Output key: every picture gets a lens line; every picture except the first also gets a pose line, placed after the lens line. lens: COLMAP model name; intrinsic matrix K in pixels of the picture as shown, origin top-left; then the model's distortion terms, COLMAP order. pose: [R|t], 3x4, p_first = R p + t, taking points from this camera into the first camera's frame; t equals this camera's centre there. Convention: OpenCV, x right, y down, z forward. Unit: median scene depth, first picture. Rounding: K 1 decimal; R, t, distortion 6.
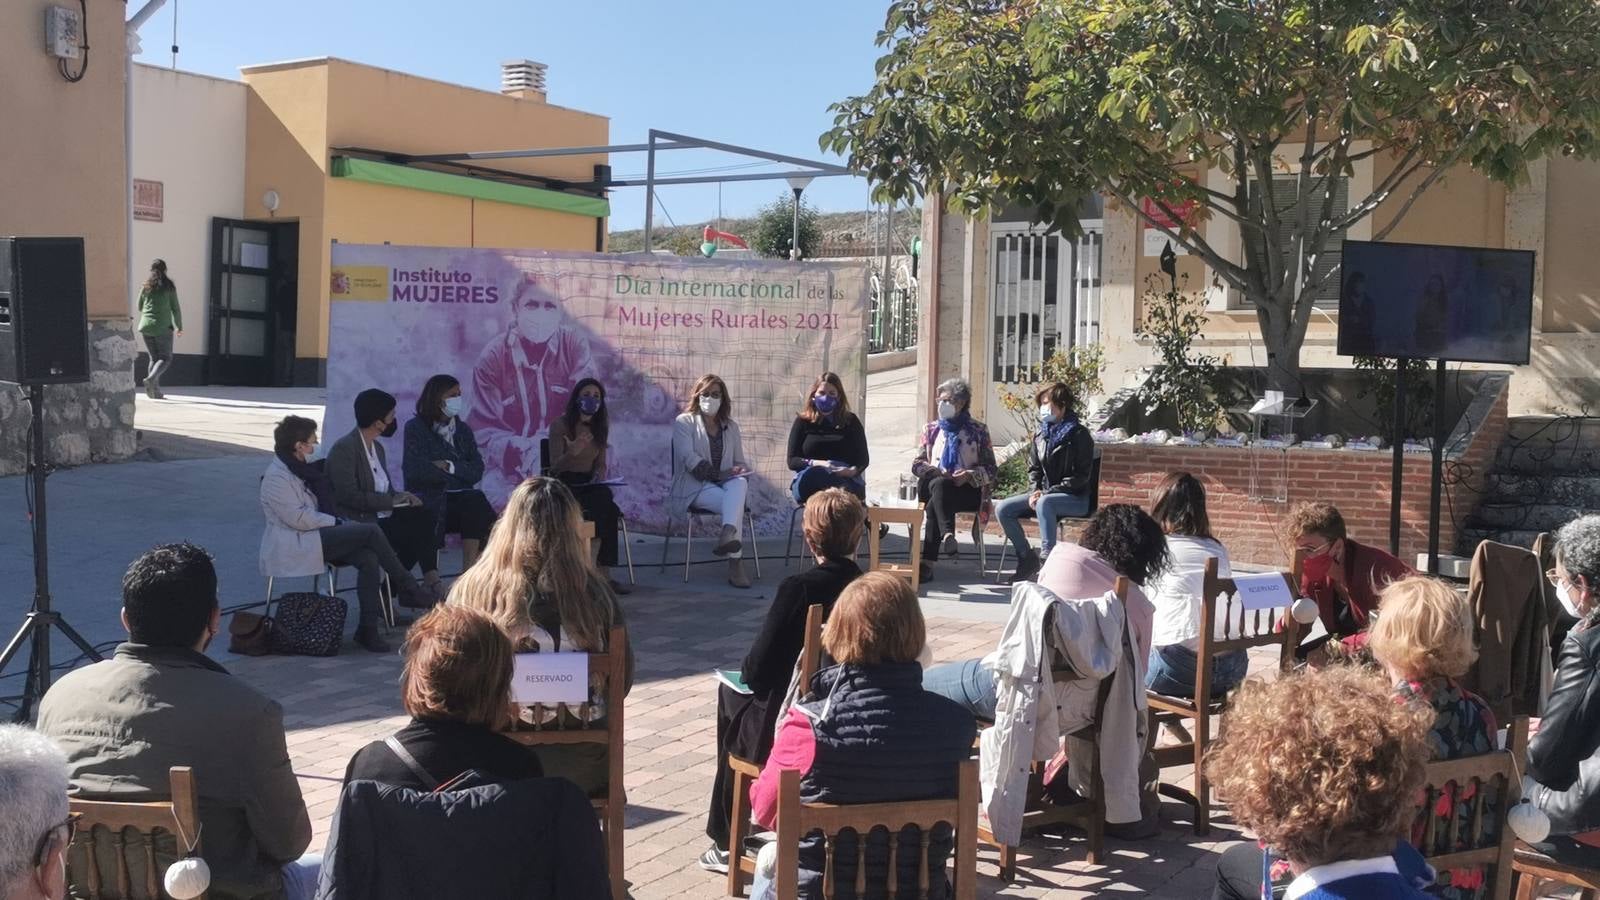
lens RADIAL K [[2046.1, 0, 815.4], [0, 2046.1, 415.2], [0, 0, 1]] dist [0.055427, -0.046209]
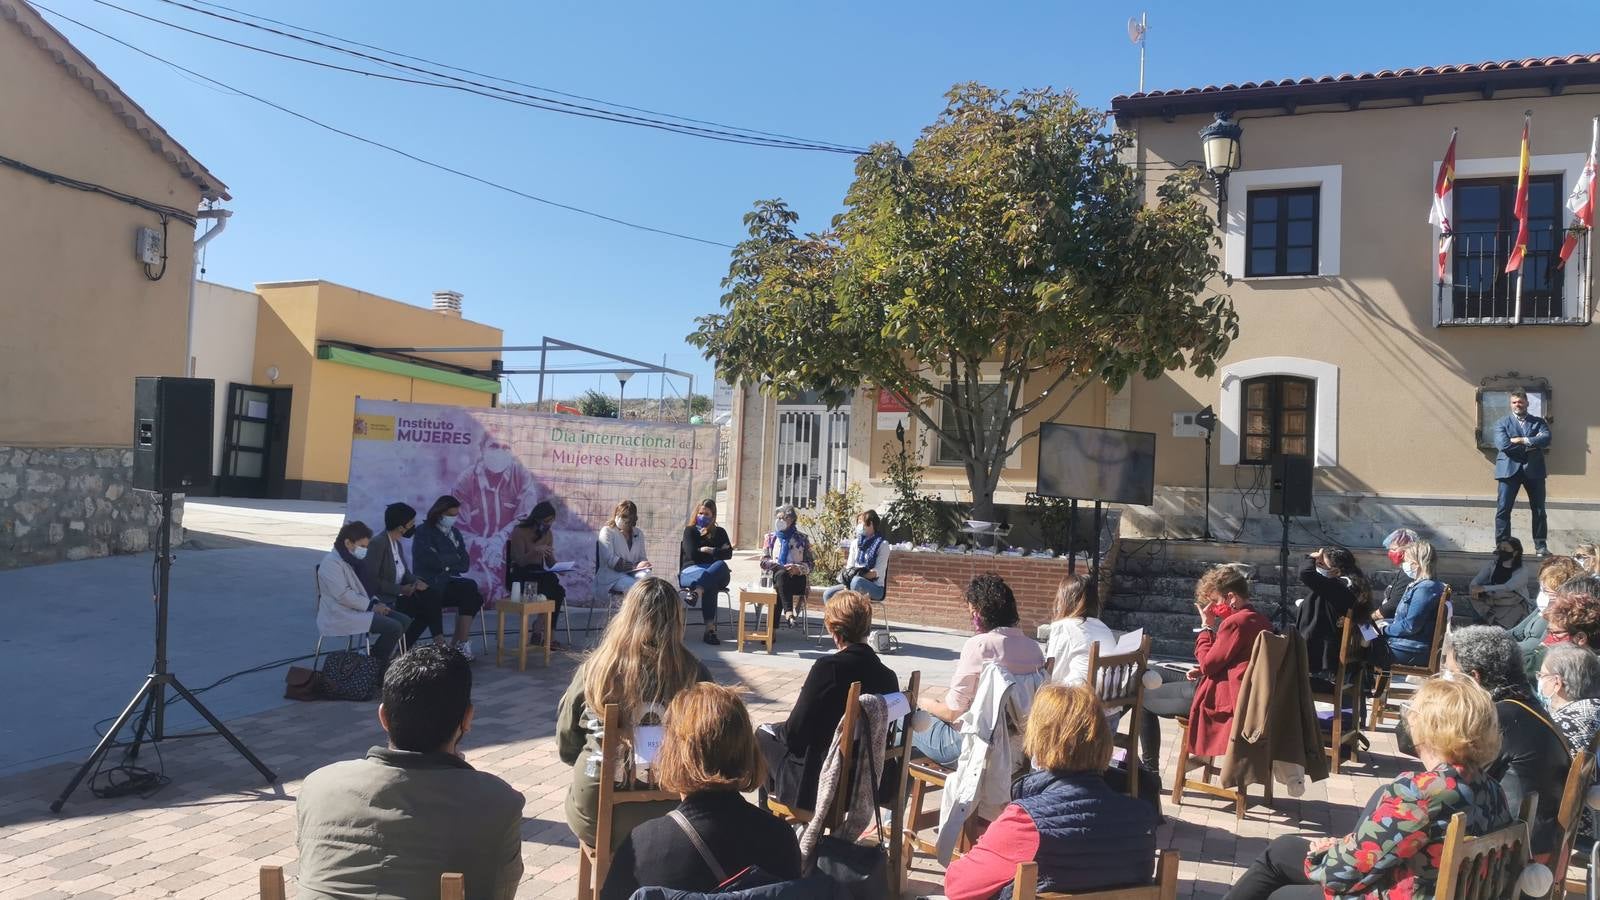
lens RADIAL K [[1237.3, 0, 798.3], [0, 1237.3, 425.3], [0, 0, 1]] dist [0.078264, -0.120632]
pose [[0.985685, 0.036061, 0.164694, -0.068632], [-0.022526, 0.996268, -0.083319, -0.000340], [-0.167084, 0.078417, 0.982819, 0.095399]]
